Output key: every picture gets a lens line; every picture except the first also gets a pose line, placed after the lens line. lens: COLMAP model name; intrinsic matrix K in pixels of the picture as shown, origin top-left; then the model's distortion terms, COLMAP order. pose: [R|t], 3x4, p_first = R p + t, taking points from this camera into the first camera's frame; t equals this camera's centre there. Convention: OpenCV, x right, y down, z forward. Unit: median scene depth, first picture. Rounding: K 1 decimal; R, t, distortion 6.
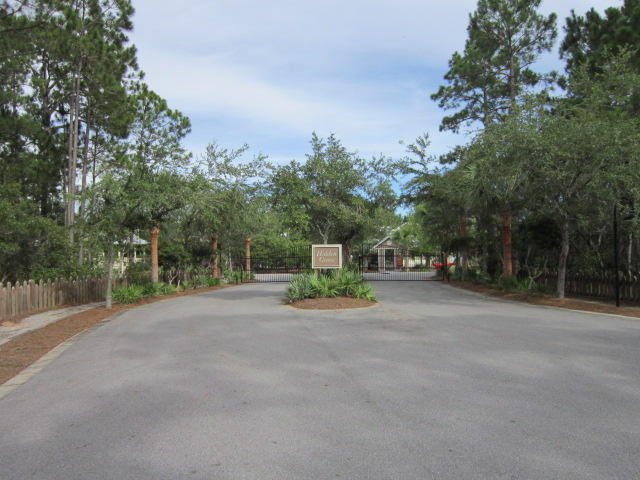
lens RADIAL K [[520.1, 0, 319.6], [0, 520.1, 241.4], [0, 0, 1]] dist [-0.064331, 0.028095]
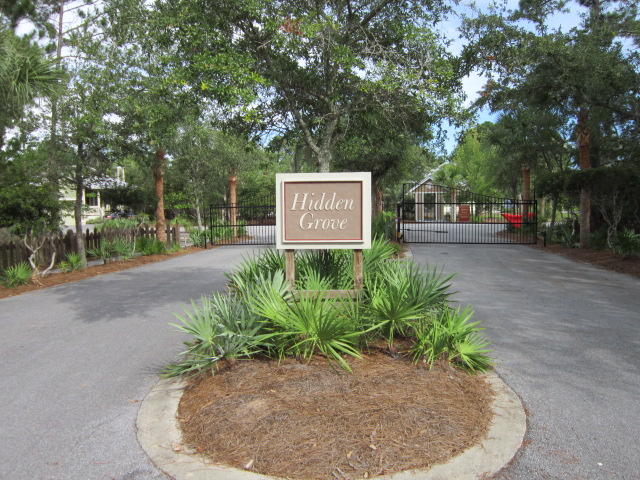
lens RADIAL K [[520.1, 0, 320.8], [0, 520.1, 241.2], [0, 0, 1]] dist [-0.064331, 0.028095]
pose [[0.998901, 0.003484, -0.046751, 0.013263], [0.001399, 0.994574, 0.104020, 0.007046], [0.046859, -0.103971, 0.993476, 0.335732]]
